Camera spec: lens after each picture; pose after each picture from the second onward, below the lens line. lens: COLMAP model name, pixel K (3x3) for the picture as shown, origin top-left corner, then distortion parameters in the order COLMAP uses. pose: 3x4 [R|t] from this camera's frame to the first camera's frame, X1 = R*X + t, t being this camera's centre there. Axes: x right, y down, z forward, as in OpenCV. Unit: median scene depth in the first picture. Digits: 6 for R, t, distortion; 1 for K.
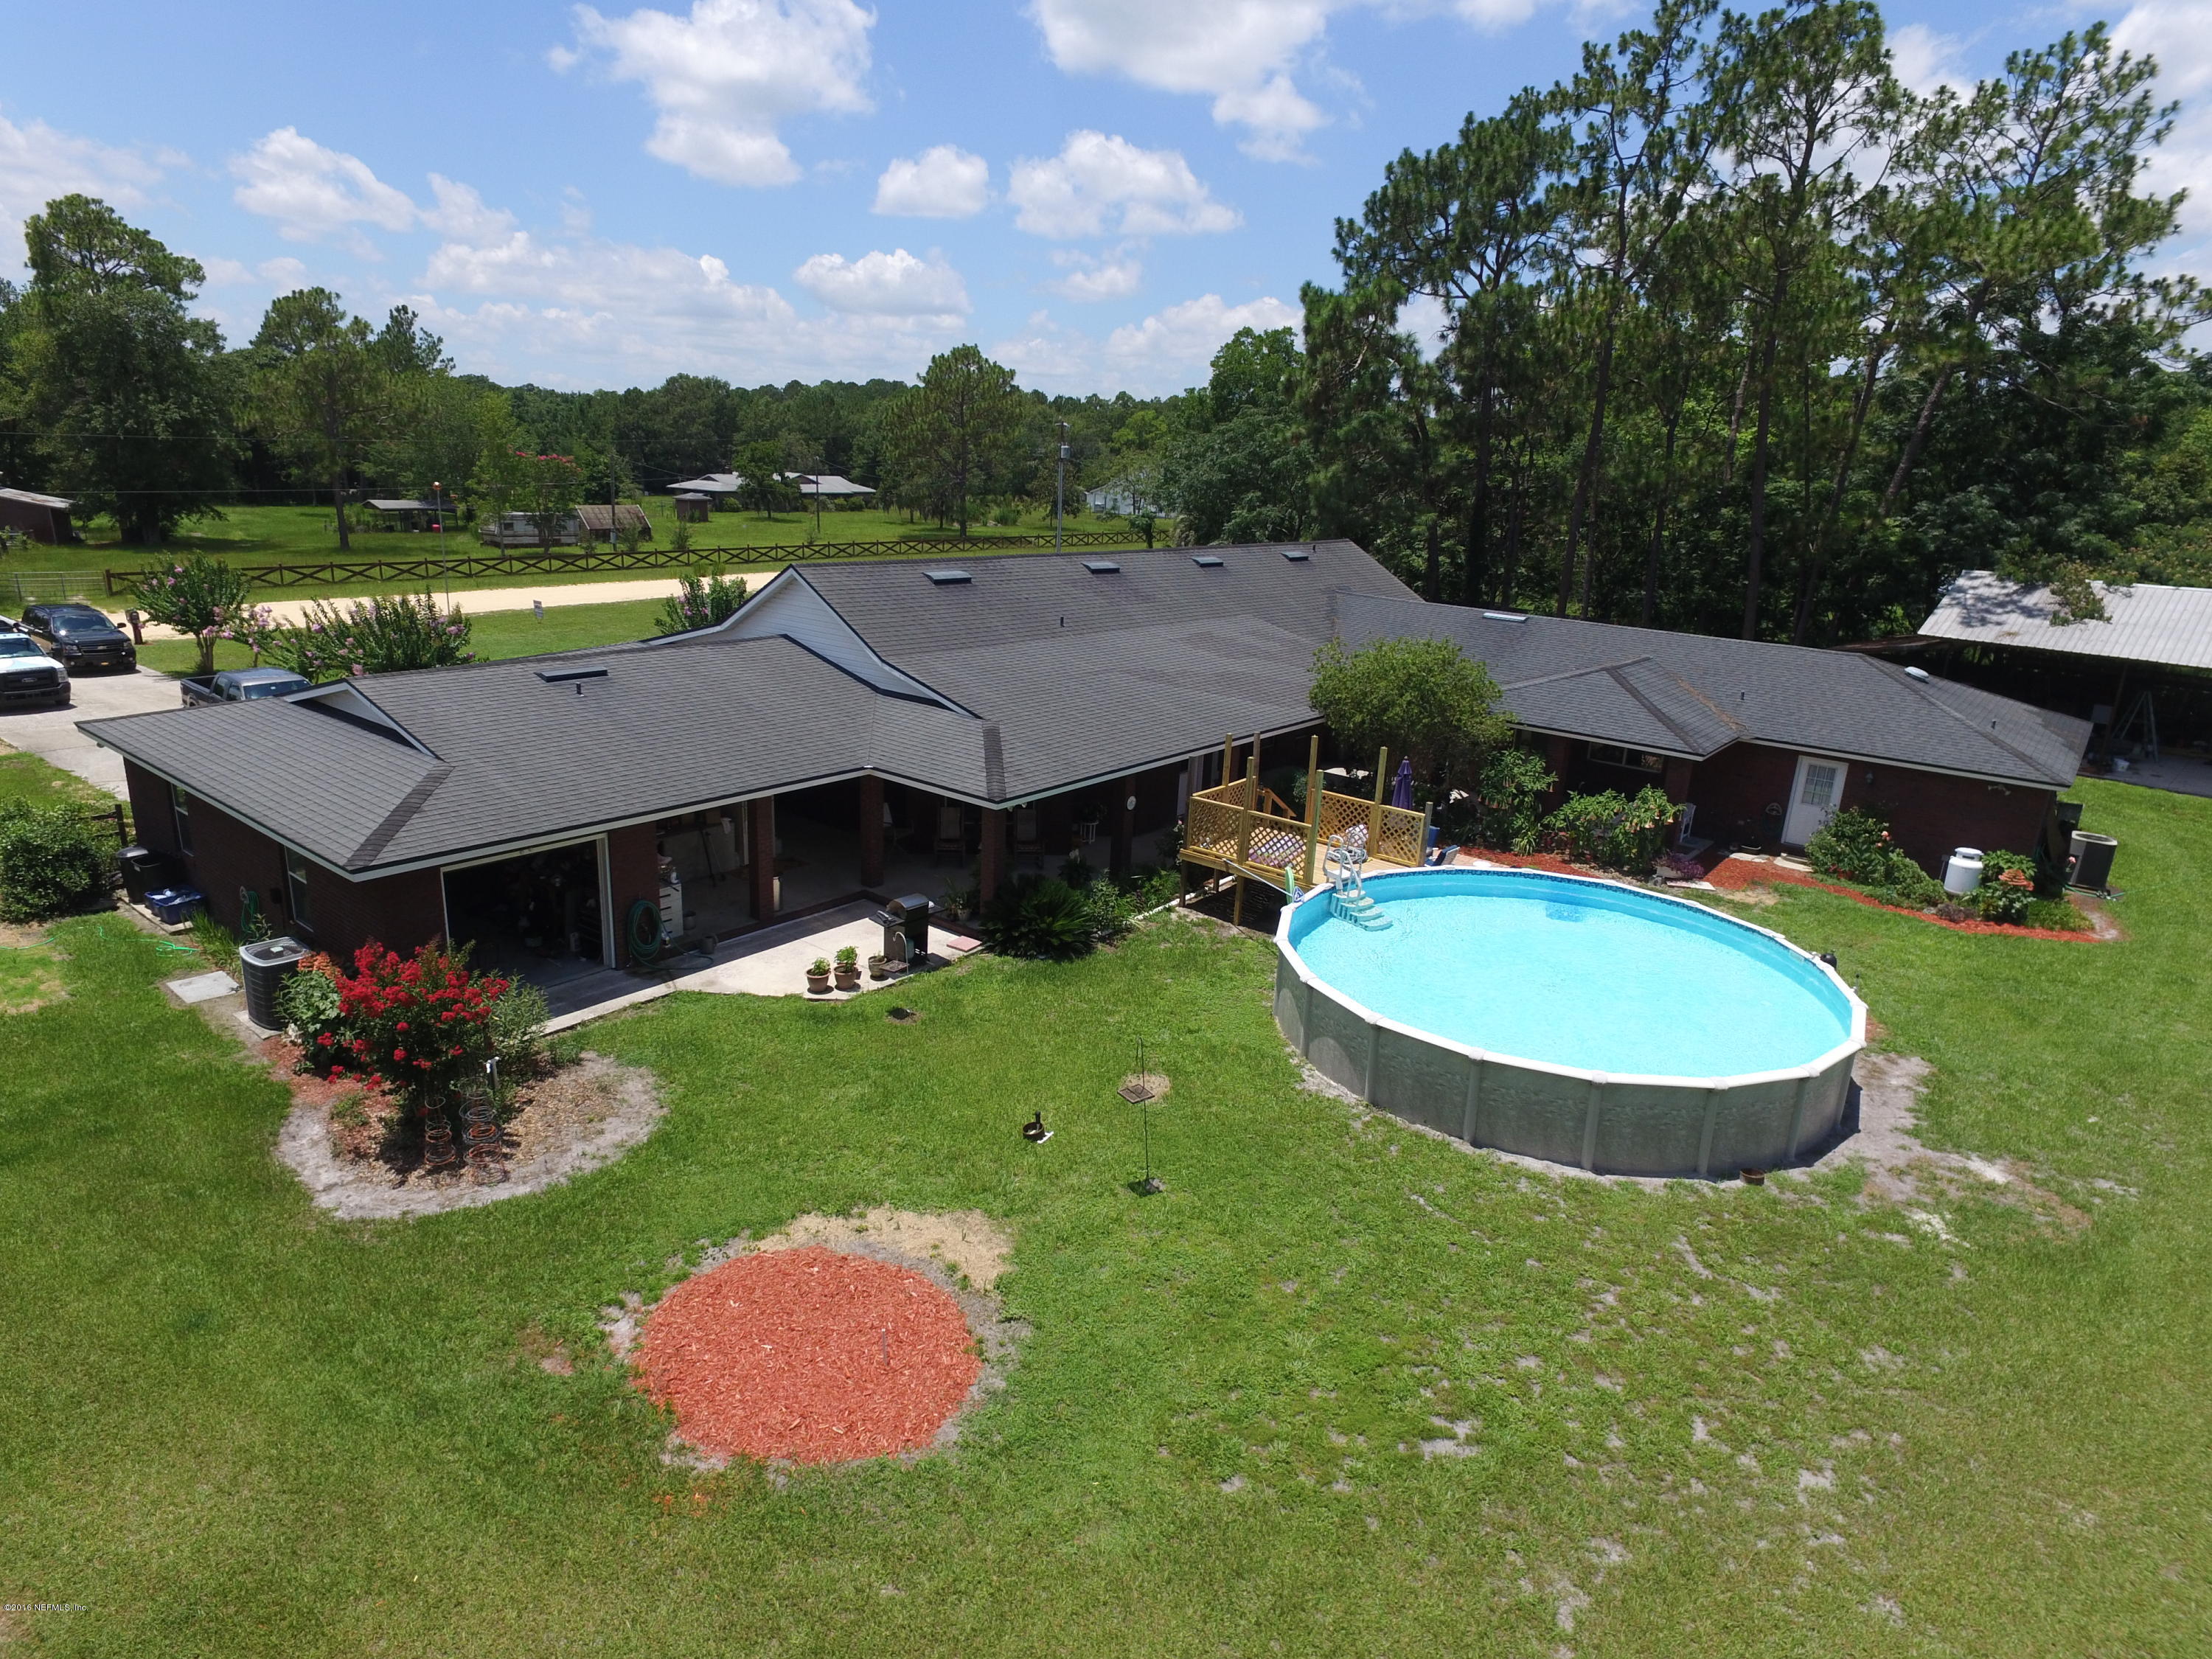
lens RADIAL K [[1293.1, 0, 1098.2], [0, 1293.1, 828.7], [0, 0, 1]] dist [-0.014594, 0.011638]
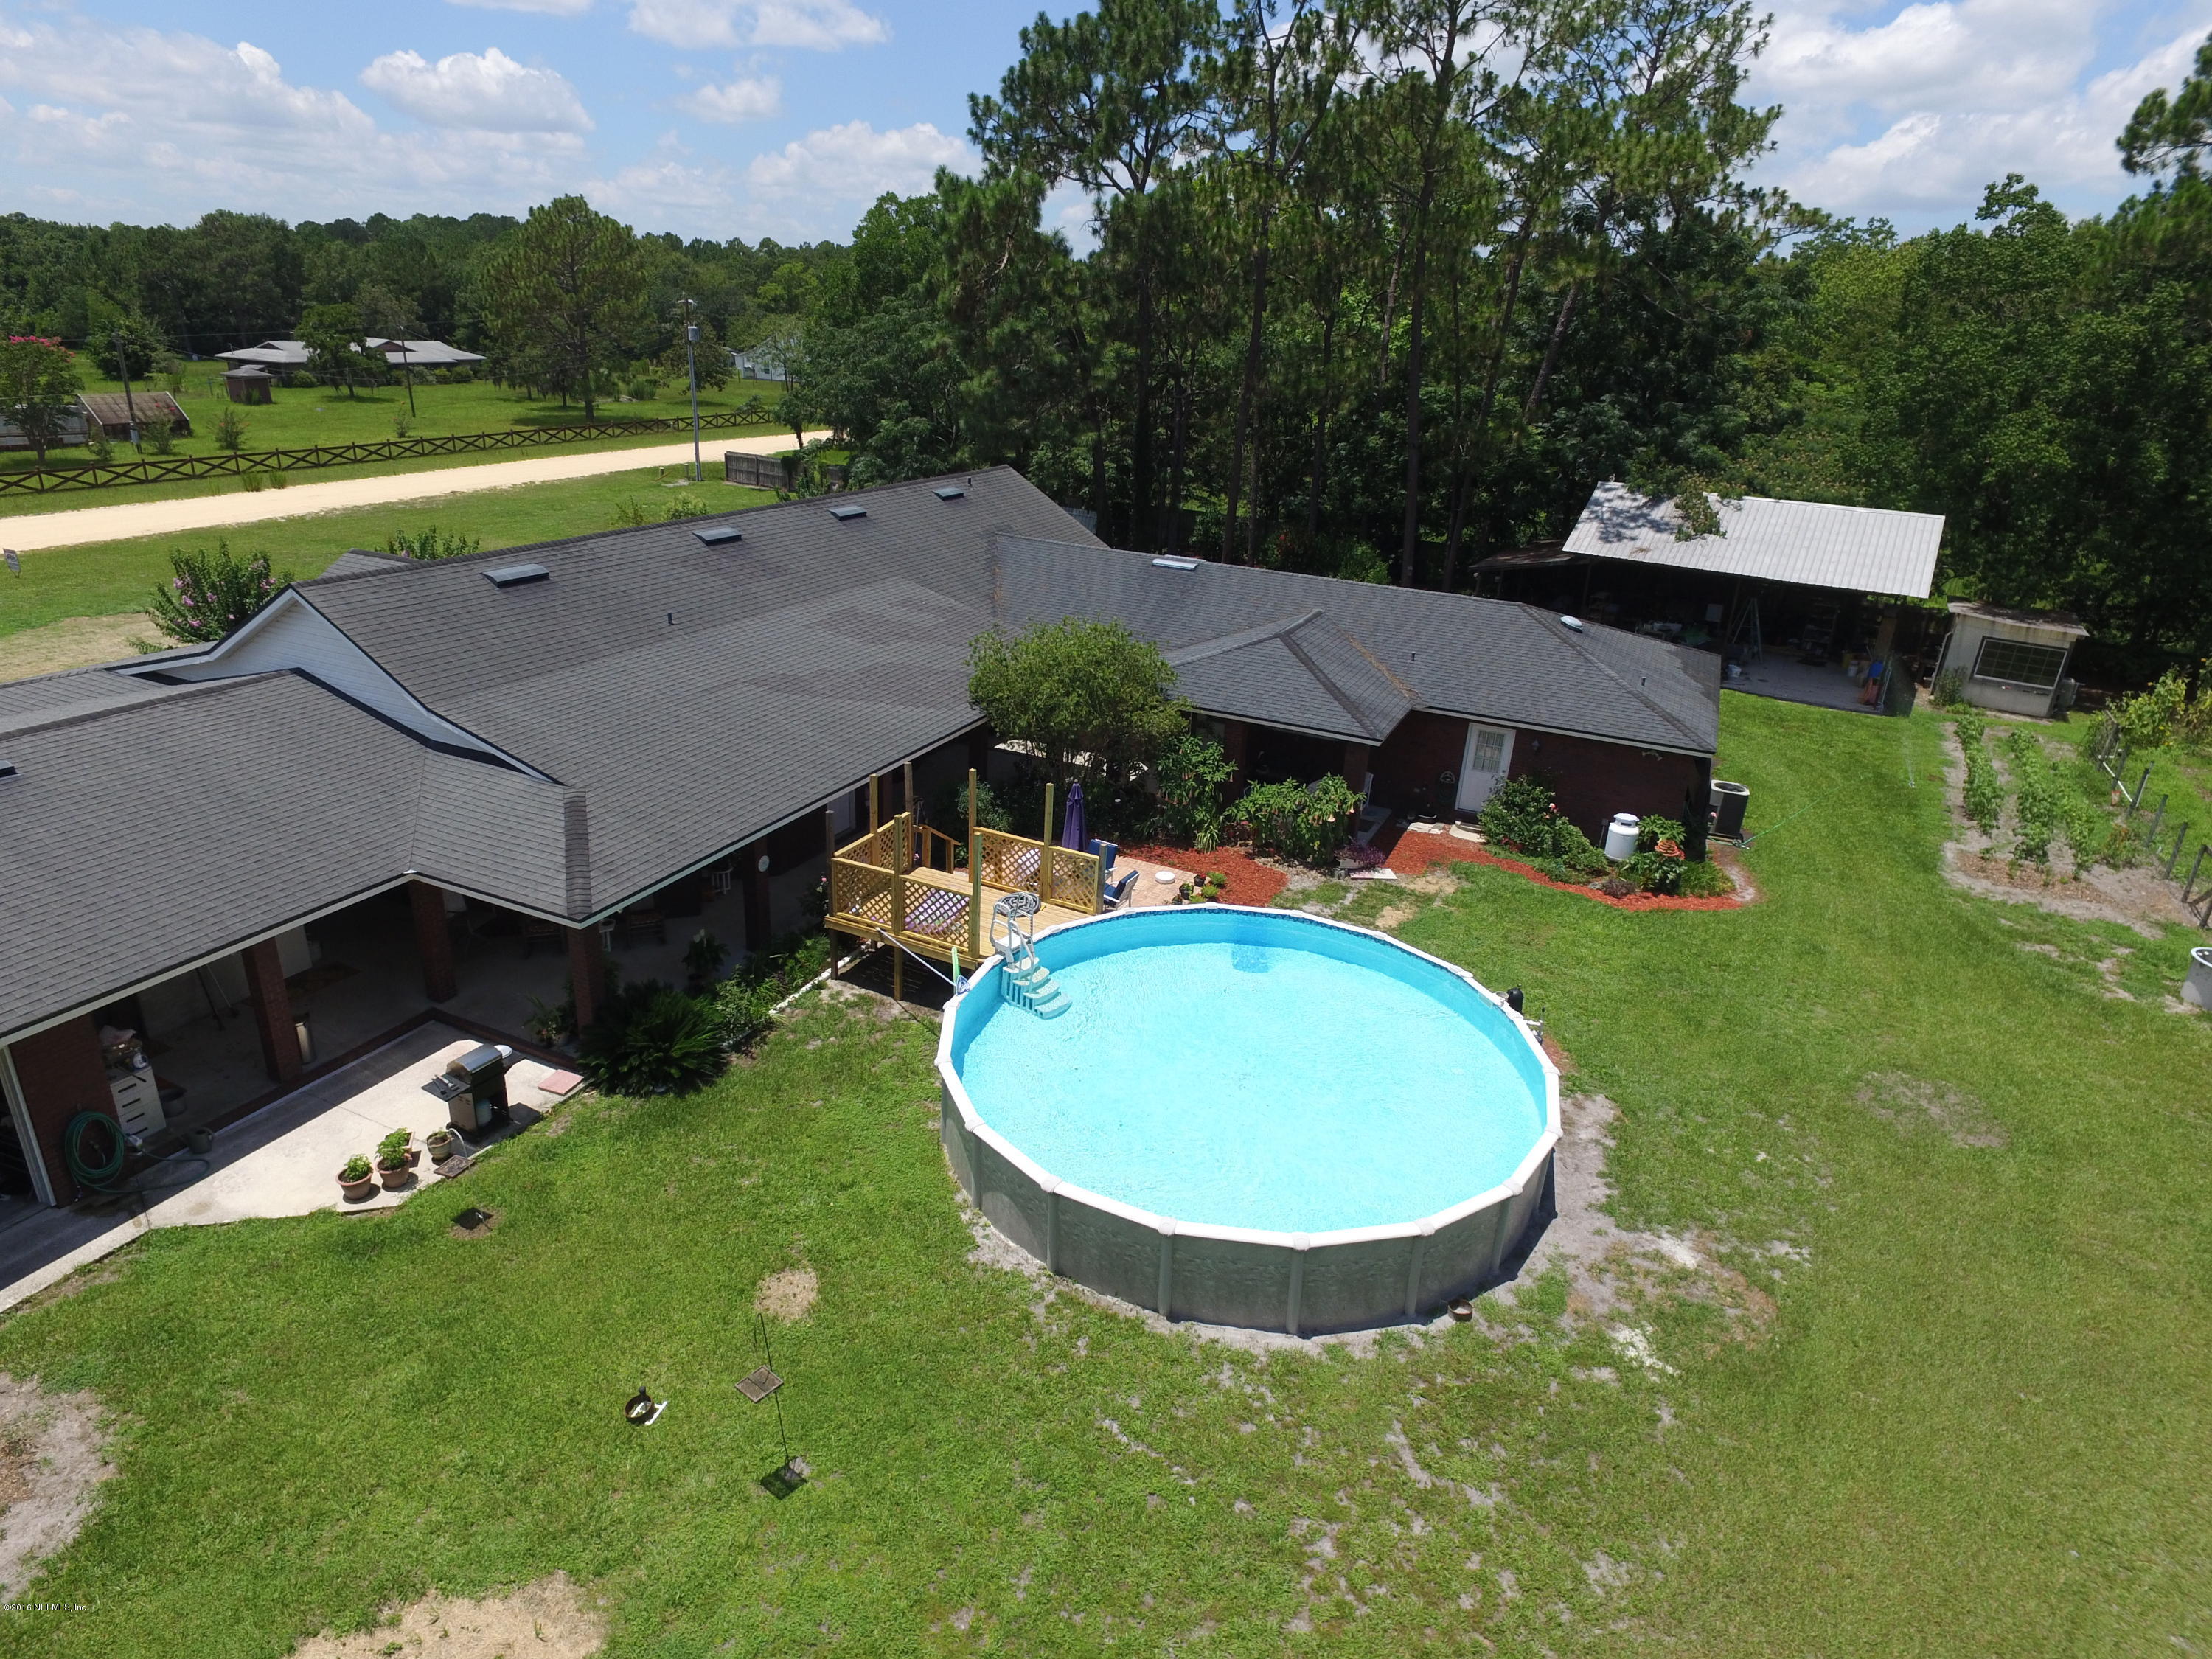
lens RADIAL K [[1290.5, 0, 1106.0], [0, 1290.5, 829.5], [0, 0, 1]] dist [-0.014386, 0.007783]
pose [[0.969103, -0.086907, 0.230839, 0.043256], [0.060897, 0.991202, 0.117515, -0.110628], [-0.239021, -0.099827, 0.965869, 0.113256]]
